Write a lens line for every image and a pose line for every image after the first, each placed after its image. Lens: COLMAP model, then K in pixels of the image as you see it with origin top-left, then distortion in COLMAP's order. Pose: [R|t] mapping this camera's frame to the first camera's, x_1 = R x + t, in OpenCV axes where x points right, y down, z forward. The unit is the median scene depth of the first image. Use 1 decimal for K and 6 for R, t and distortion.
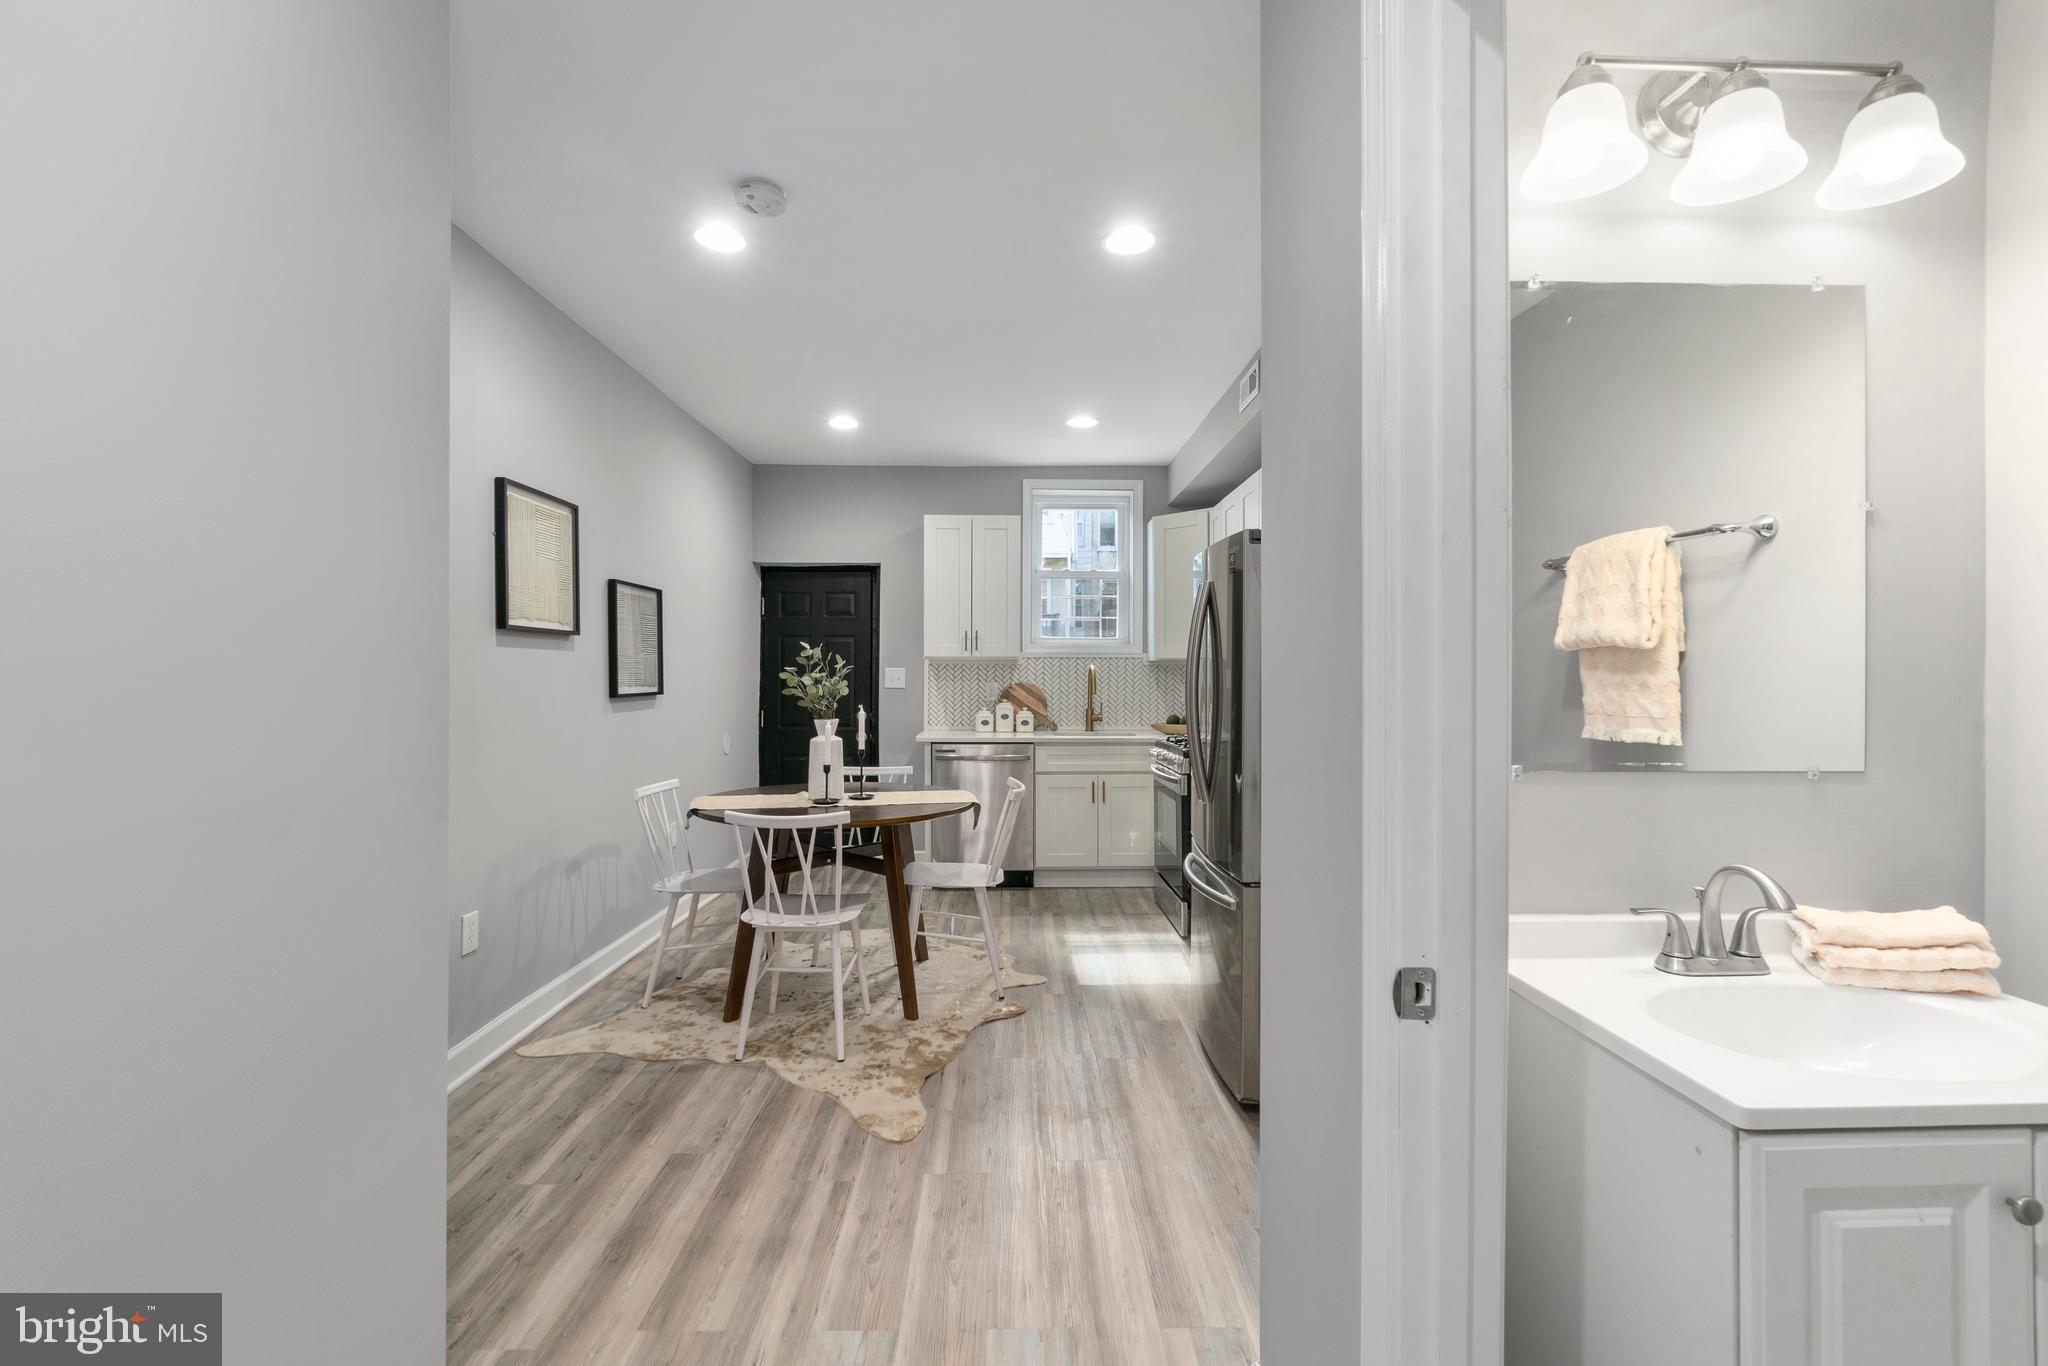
lens RADIAL K [[884.1, 0, 1017.7], [0, 884.1, 675.3], [0, 0, 1]] dist [-0.005470, 0.000335]
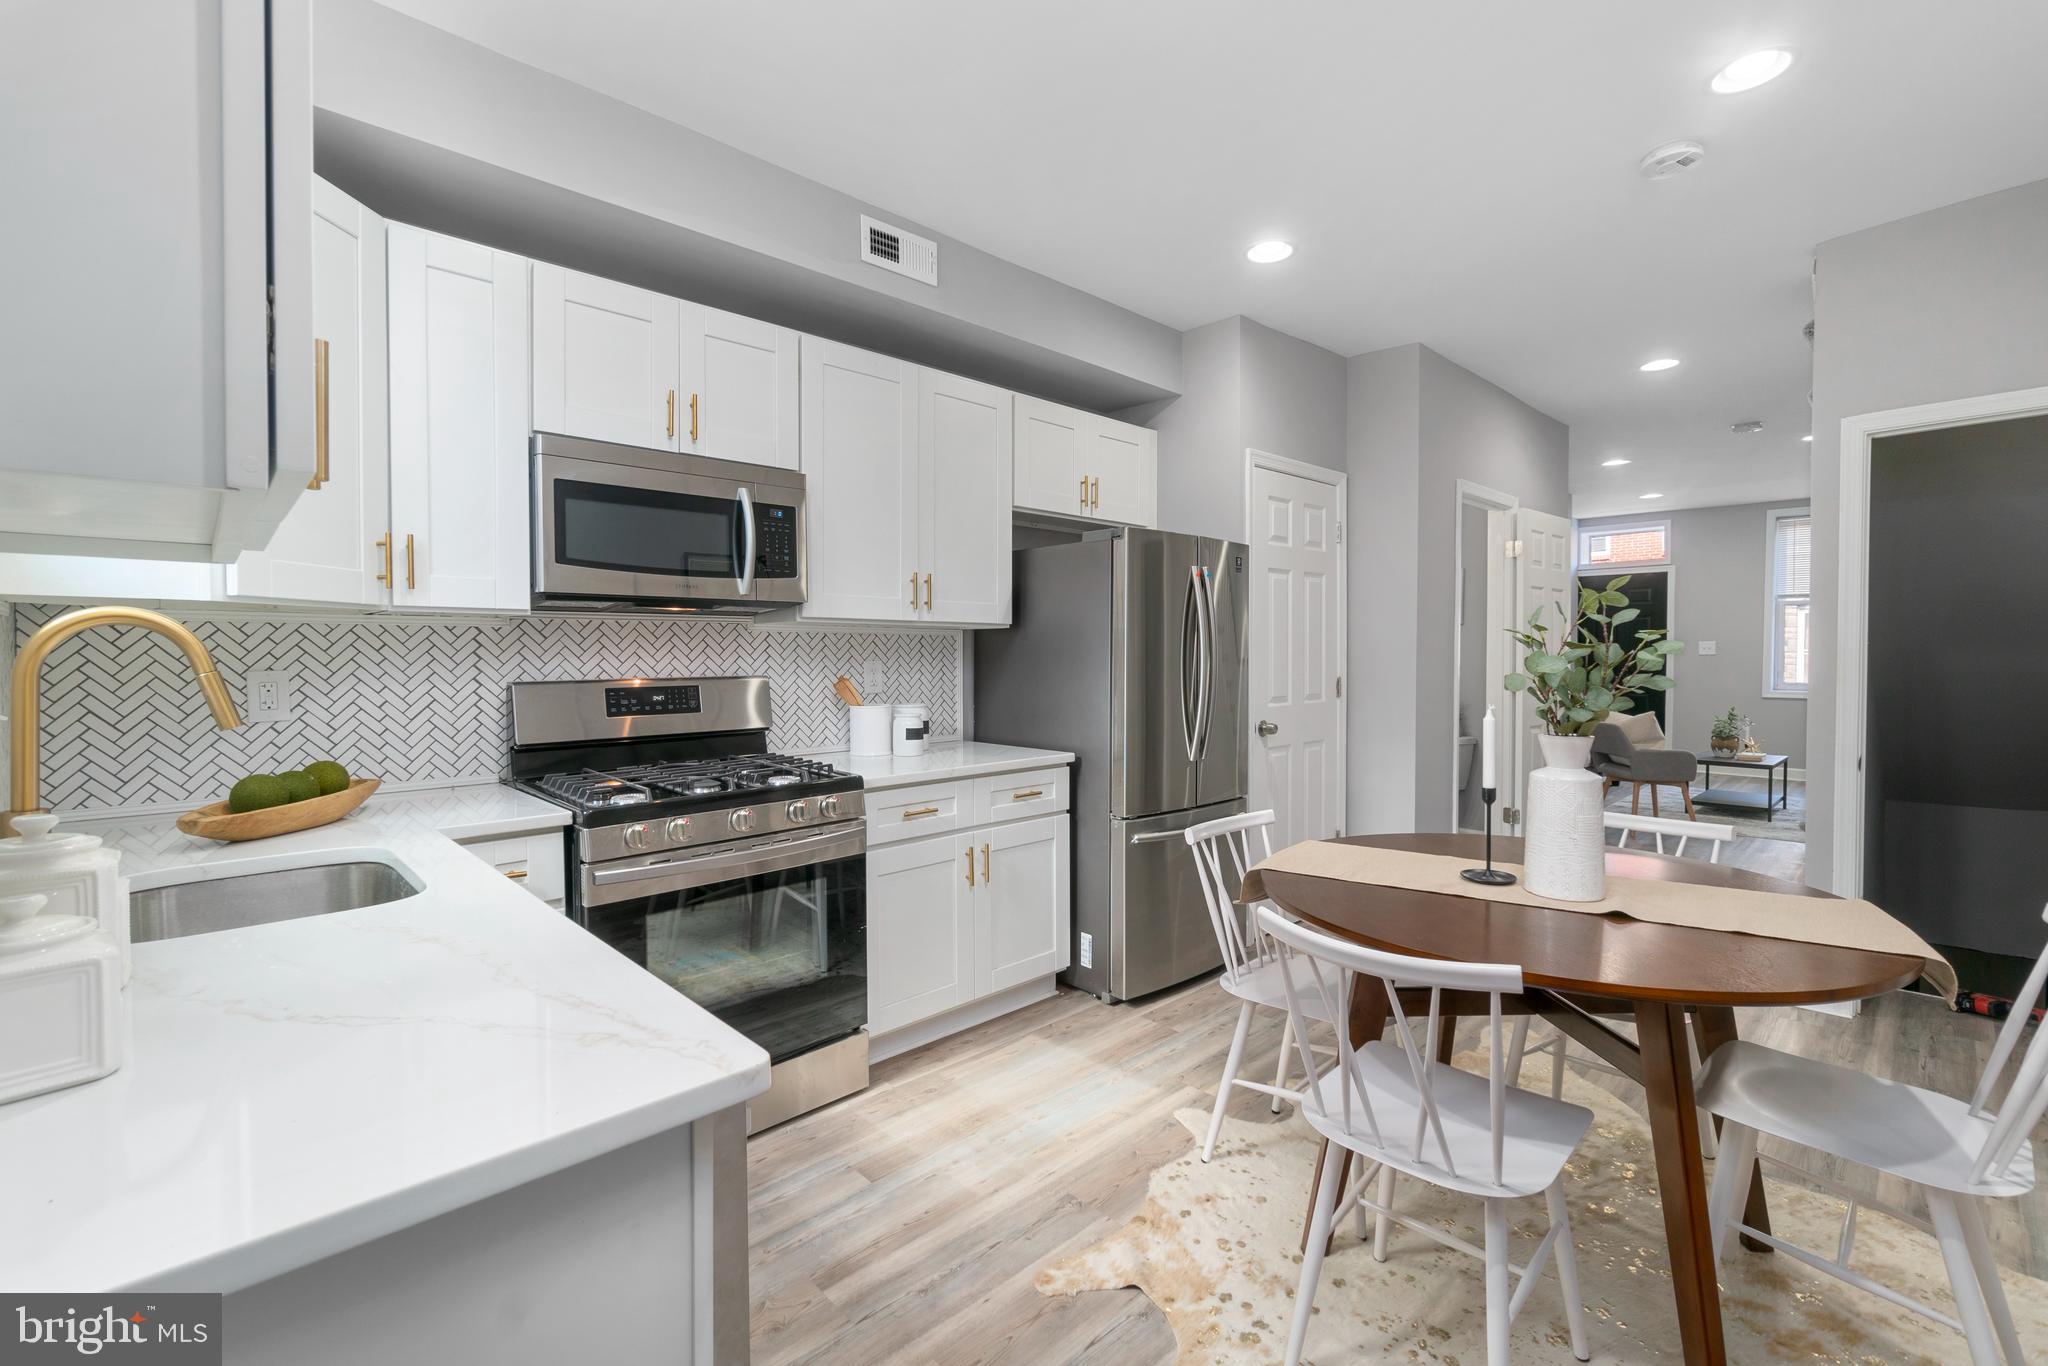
lens RADIAL K [[884.1, 0, 1010.6], [0, 884.1, 670.3], [0, 0, 1]] dist [-0.005470, 0.000335]
pose [[-0.675834, -0.015940, 0.736882, -0.416098], [0.002856, 0.999702, 0.024245, -0.000314], [-0.737048, 0.018490, -0.675587, 1.751943]]
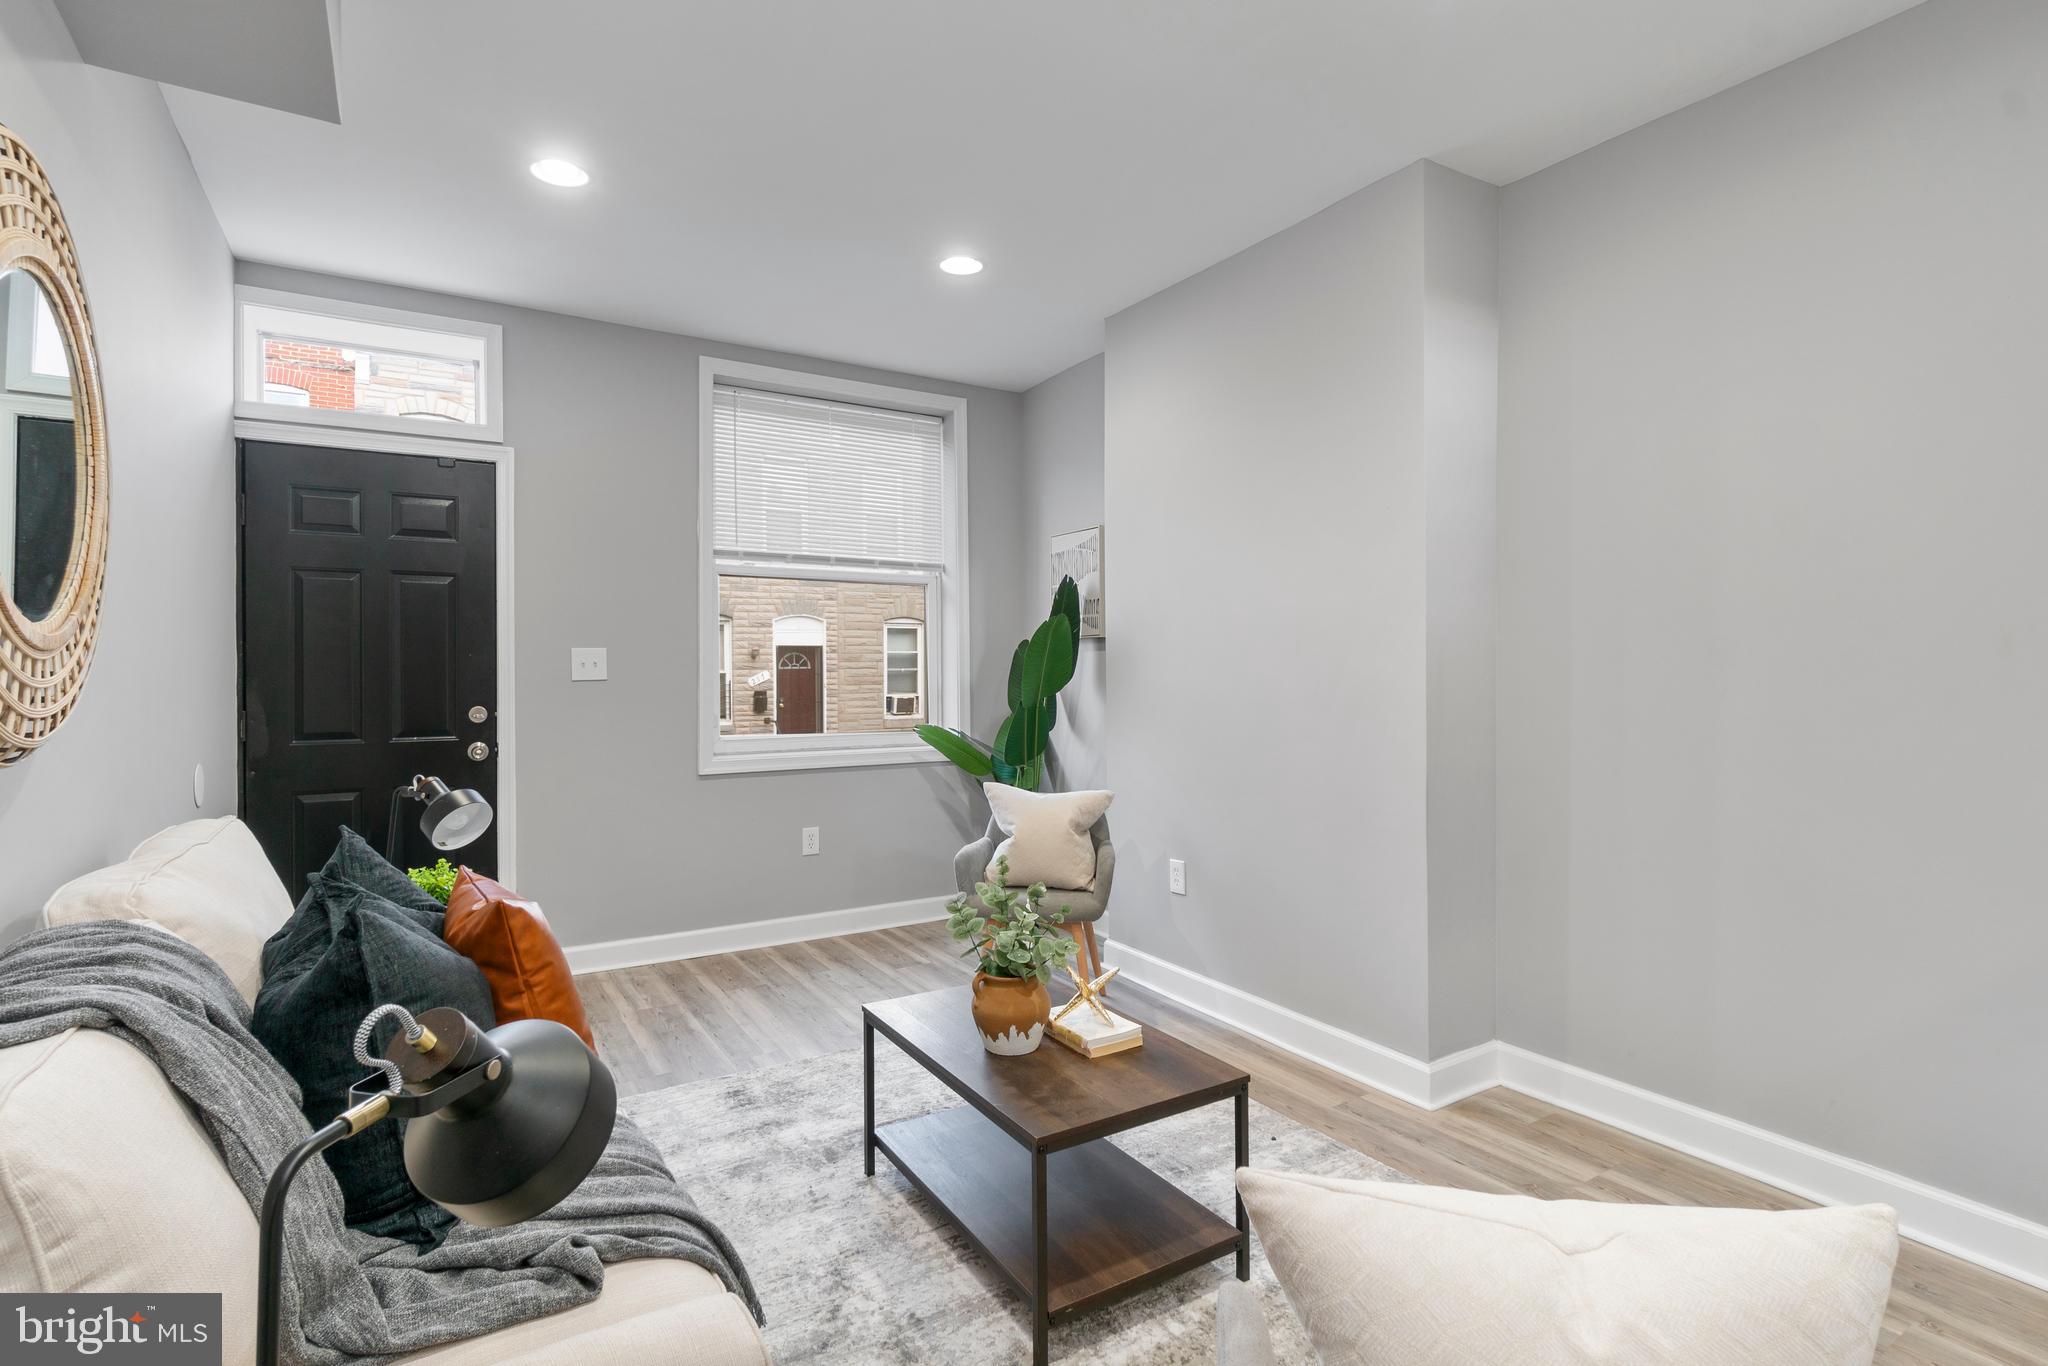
lens RADIAL K [[969.7, 0, 1017.7], [0, 969.7, 669.9], [0, 0, 1]] dist [0.000478, -0.001550]
pose [[-0.855306, 0.002605, -0.518116, 0.319740], [0.001417, 0.999995, 0.002687, 0.008214], [0.518121, 0.001564, -0.855306, -0.387448]]
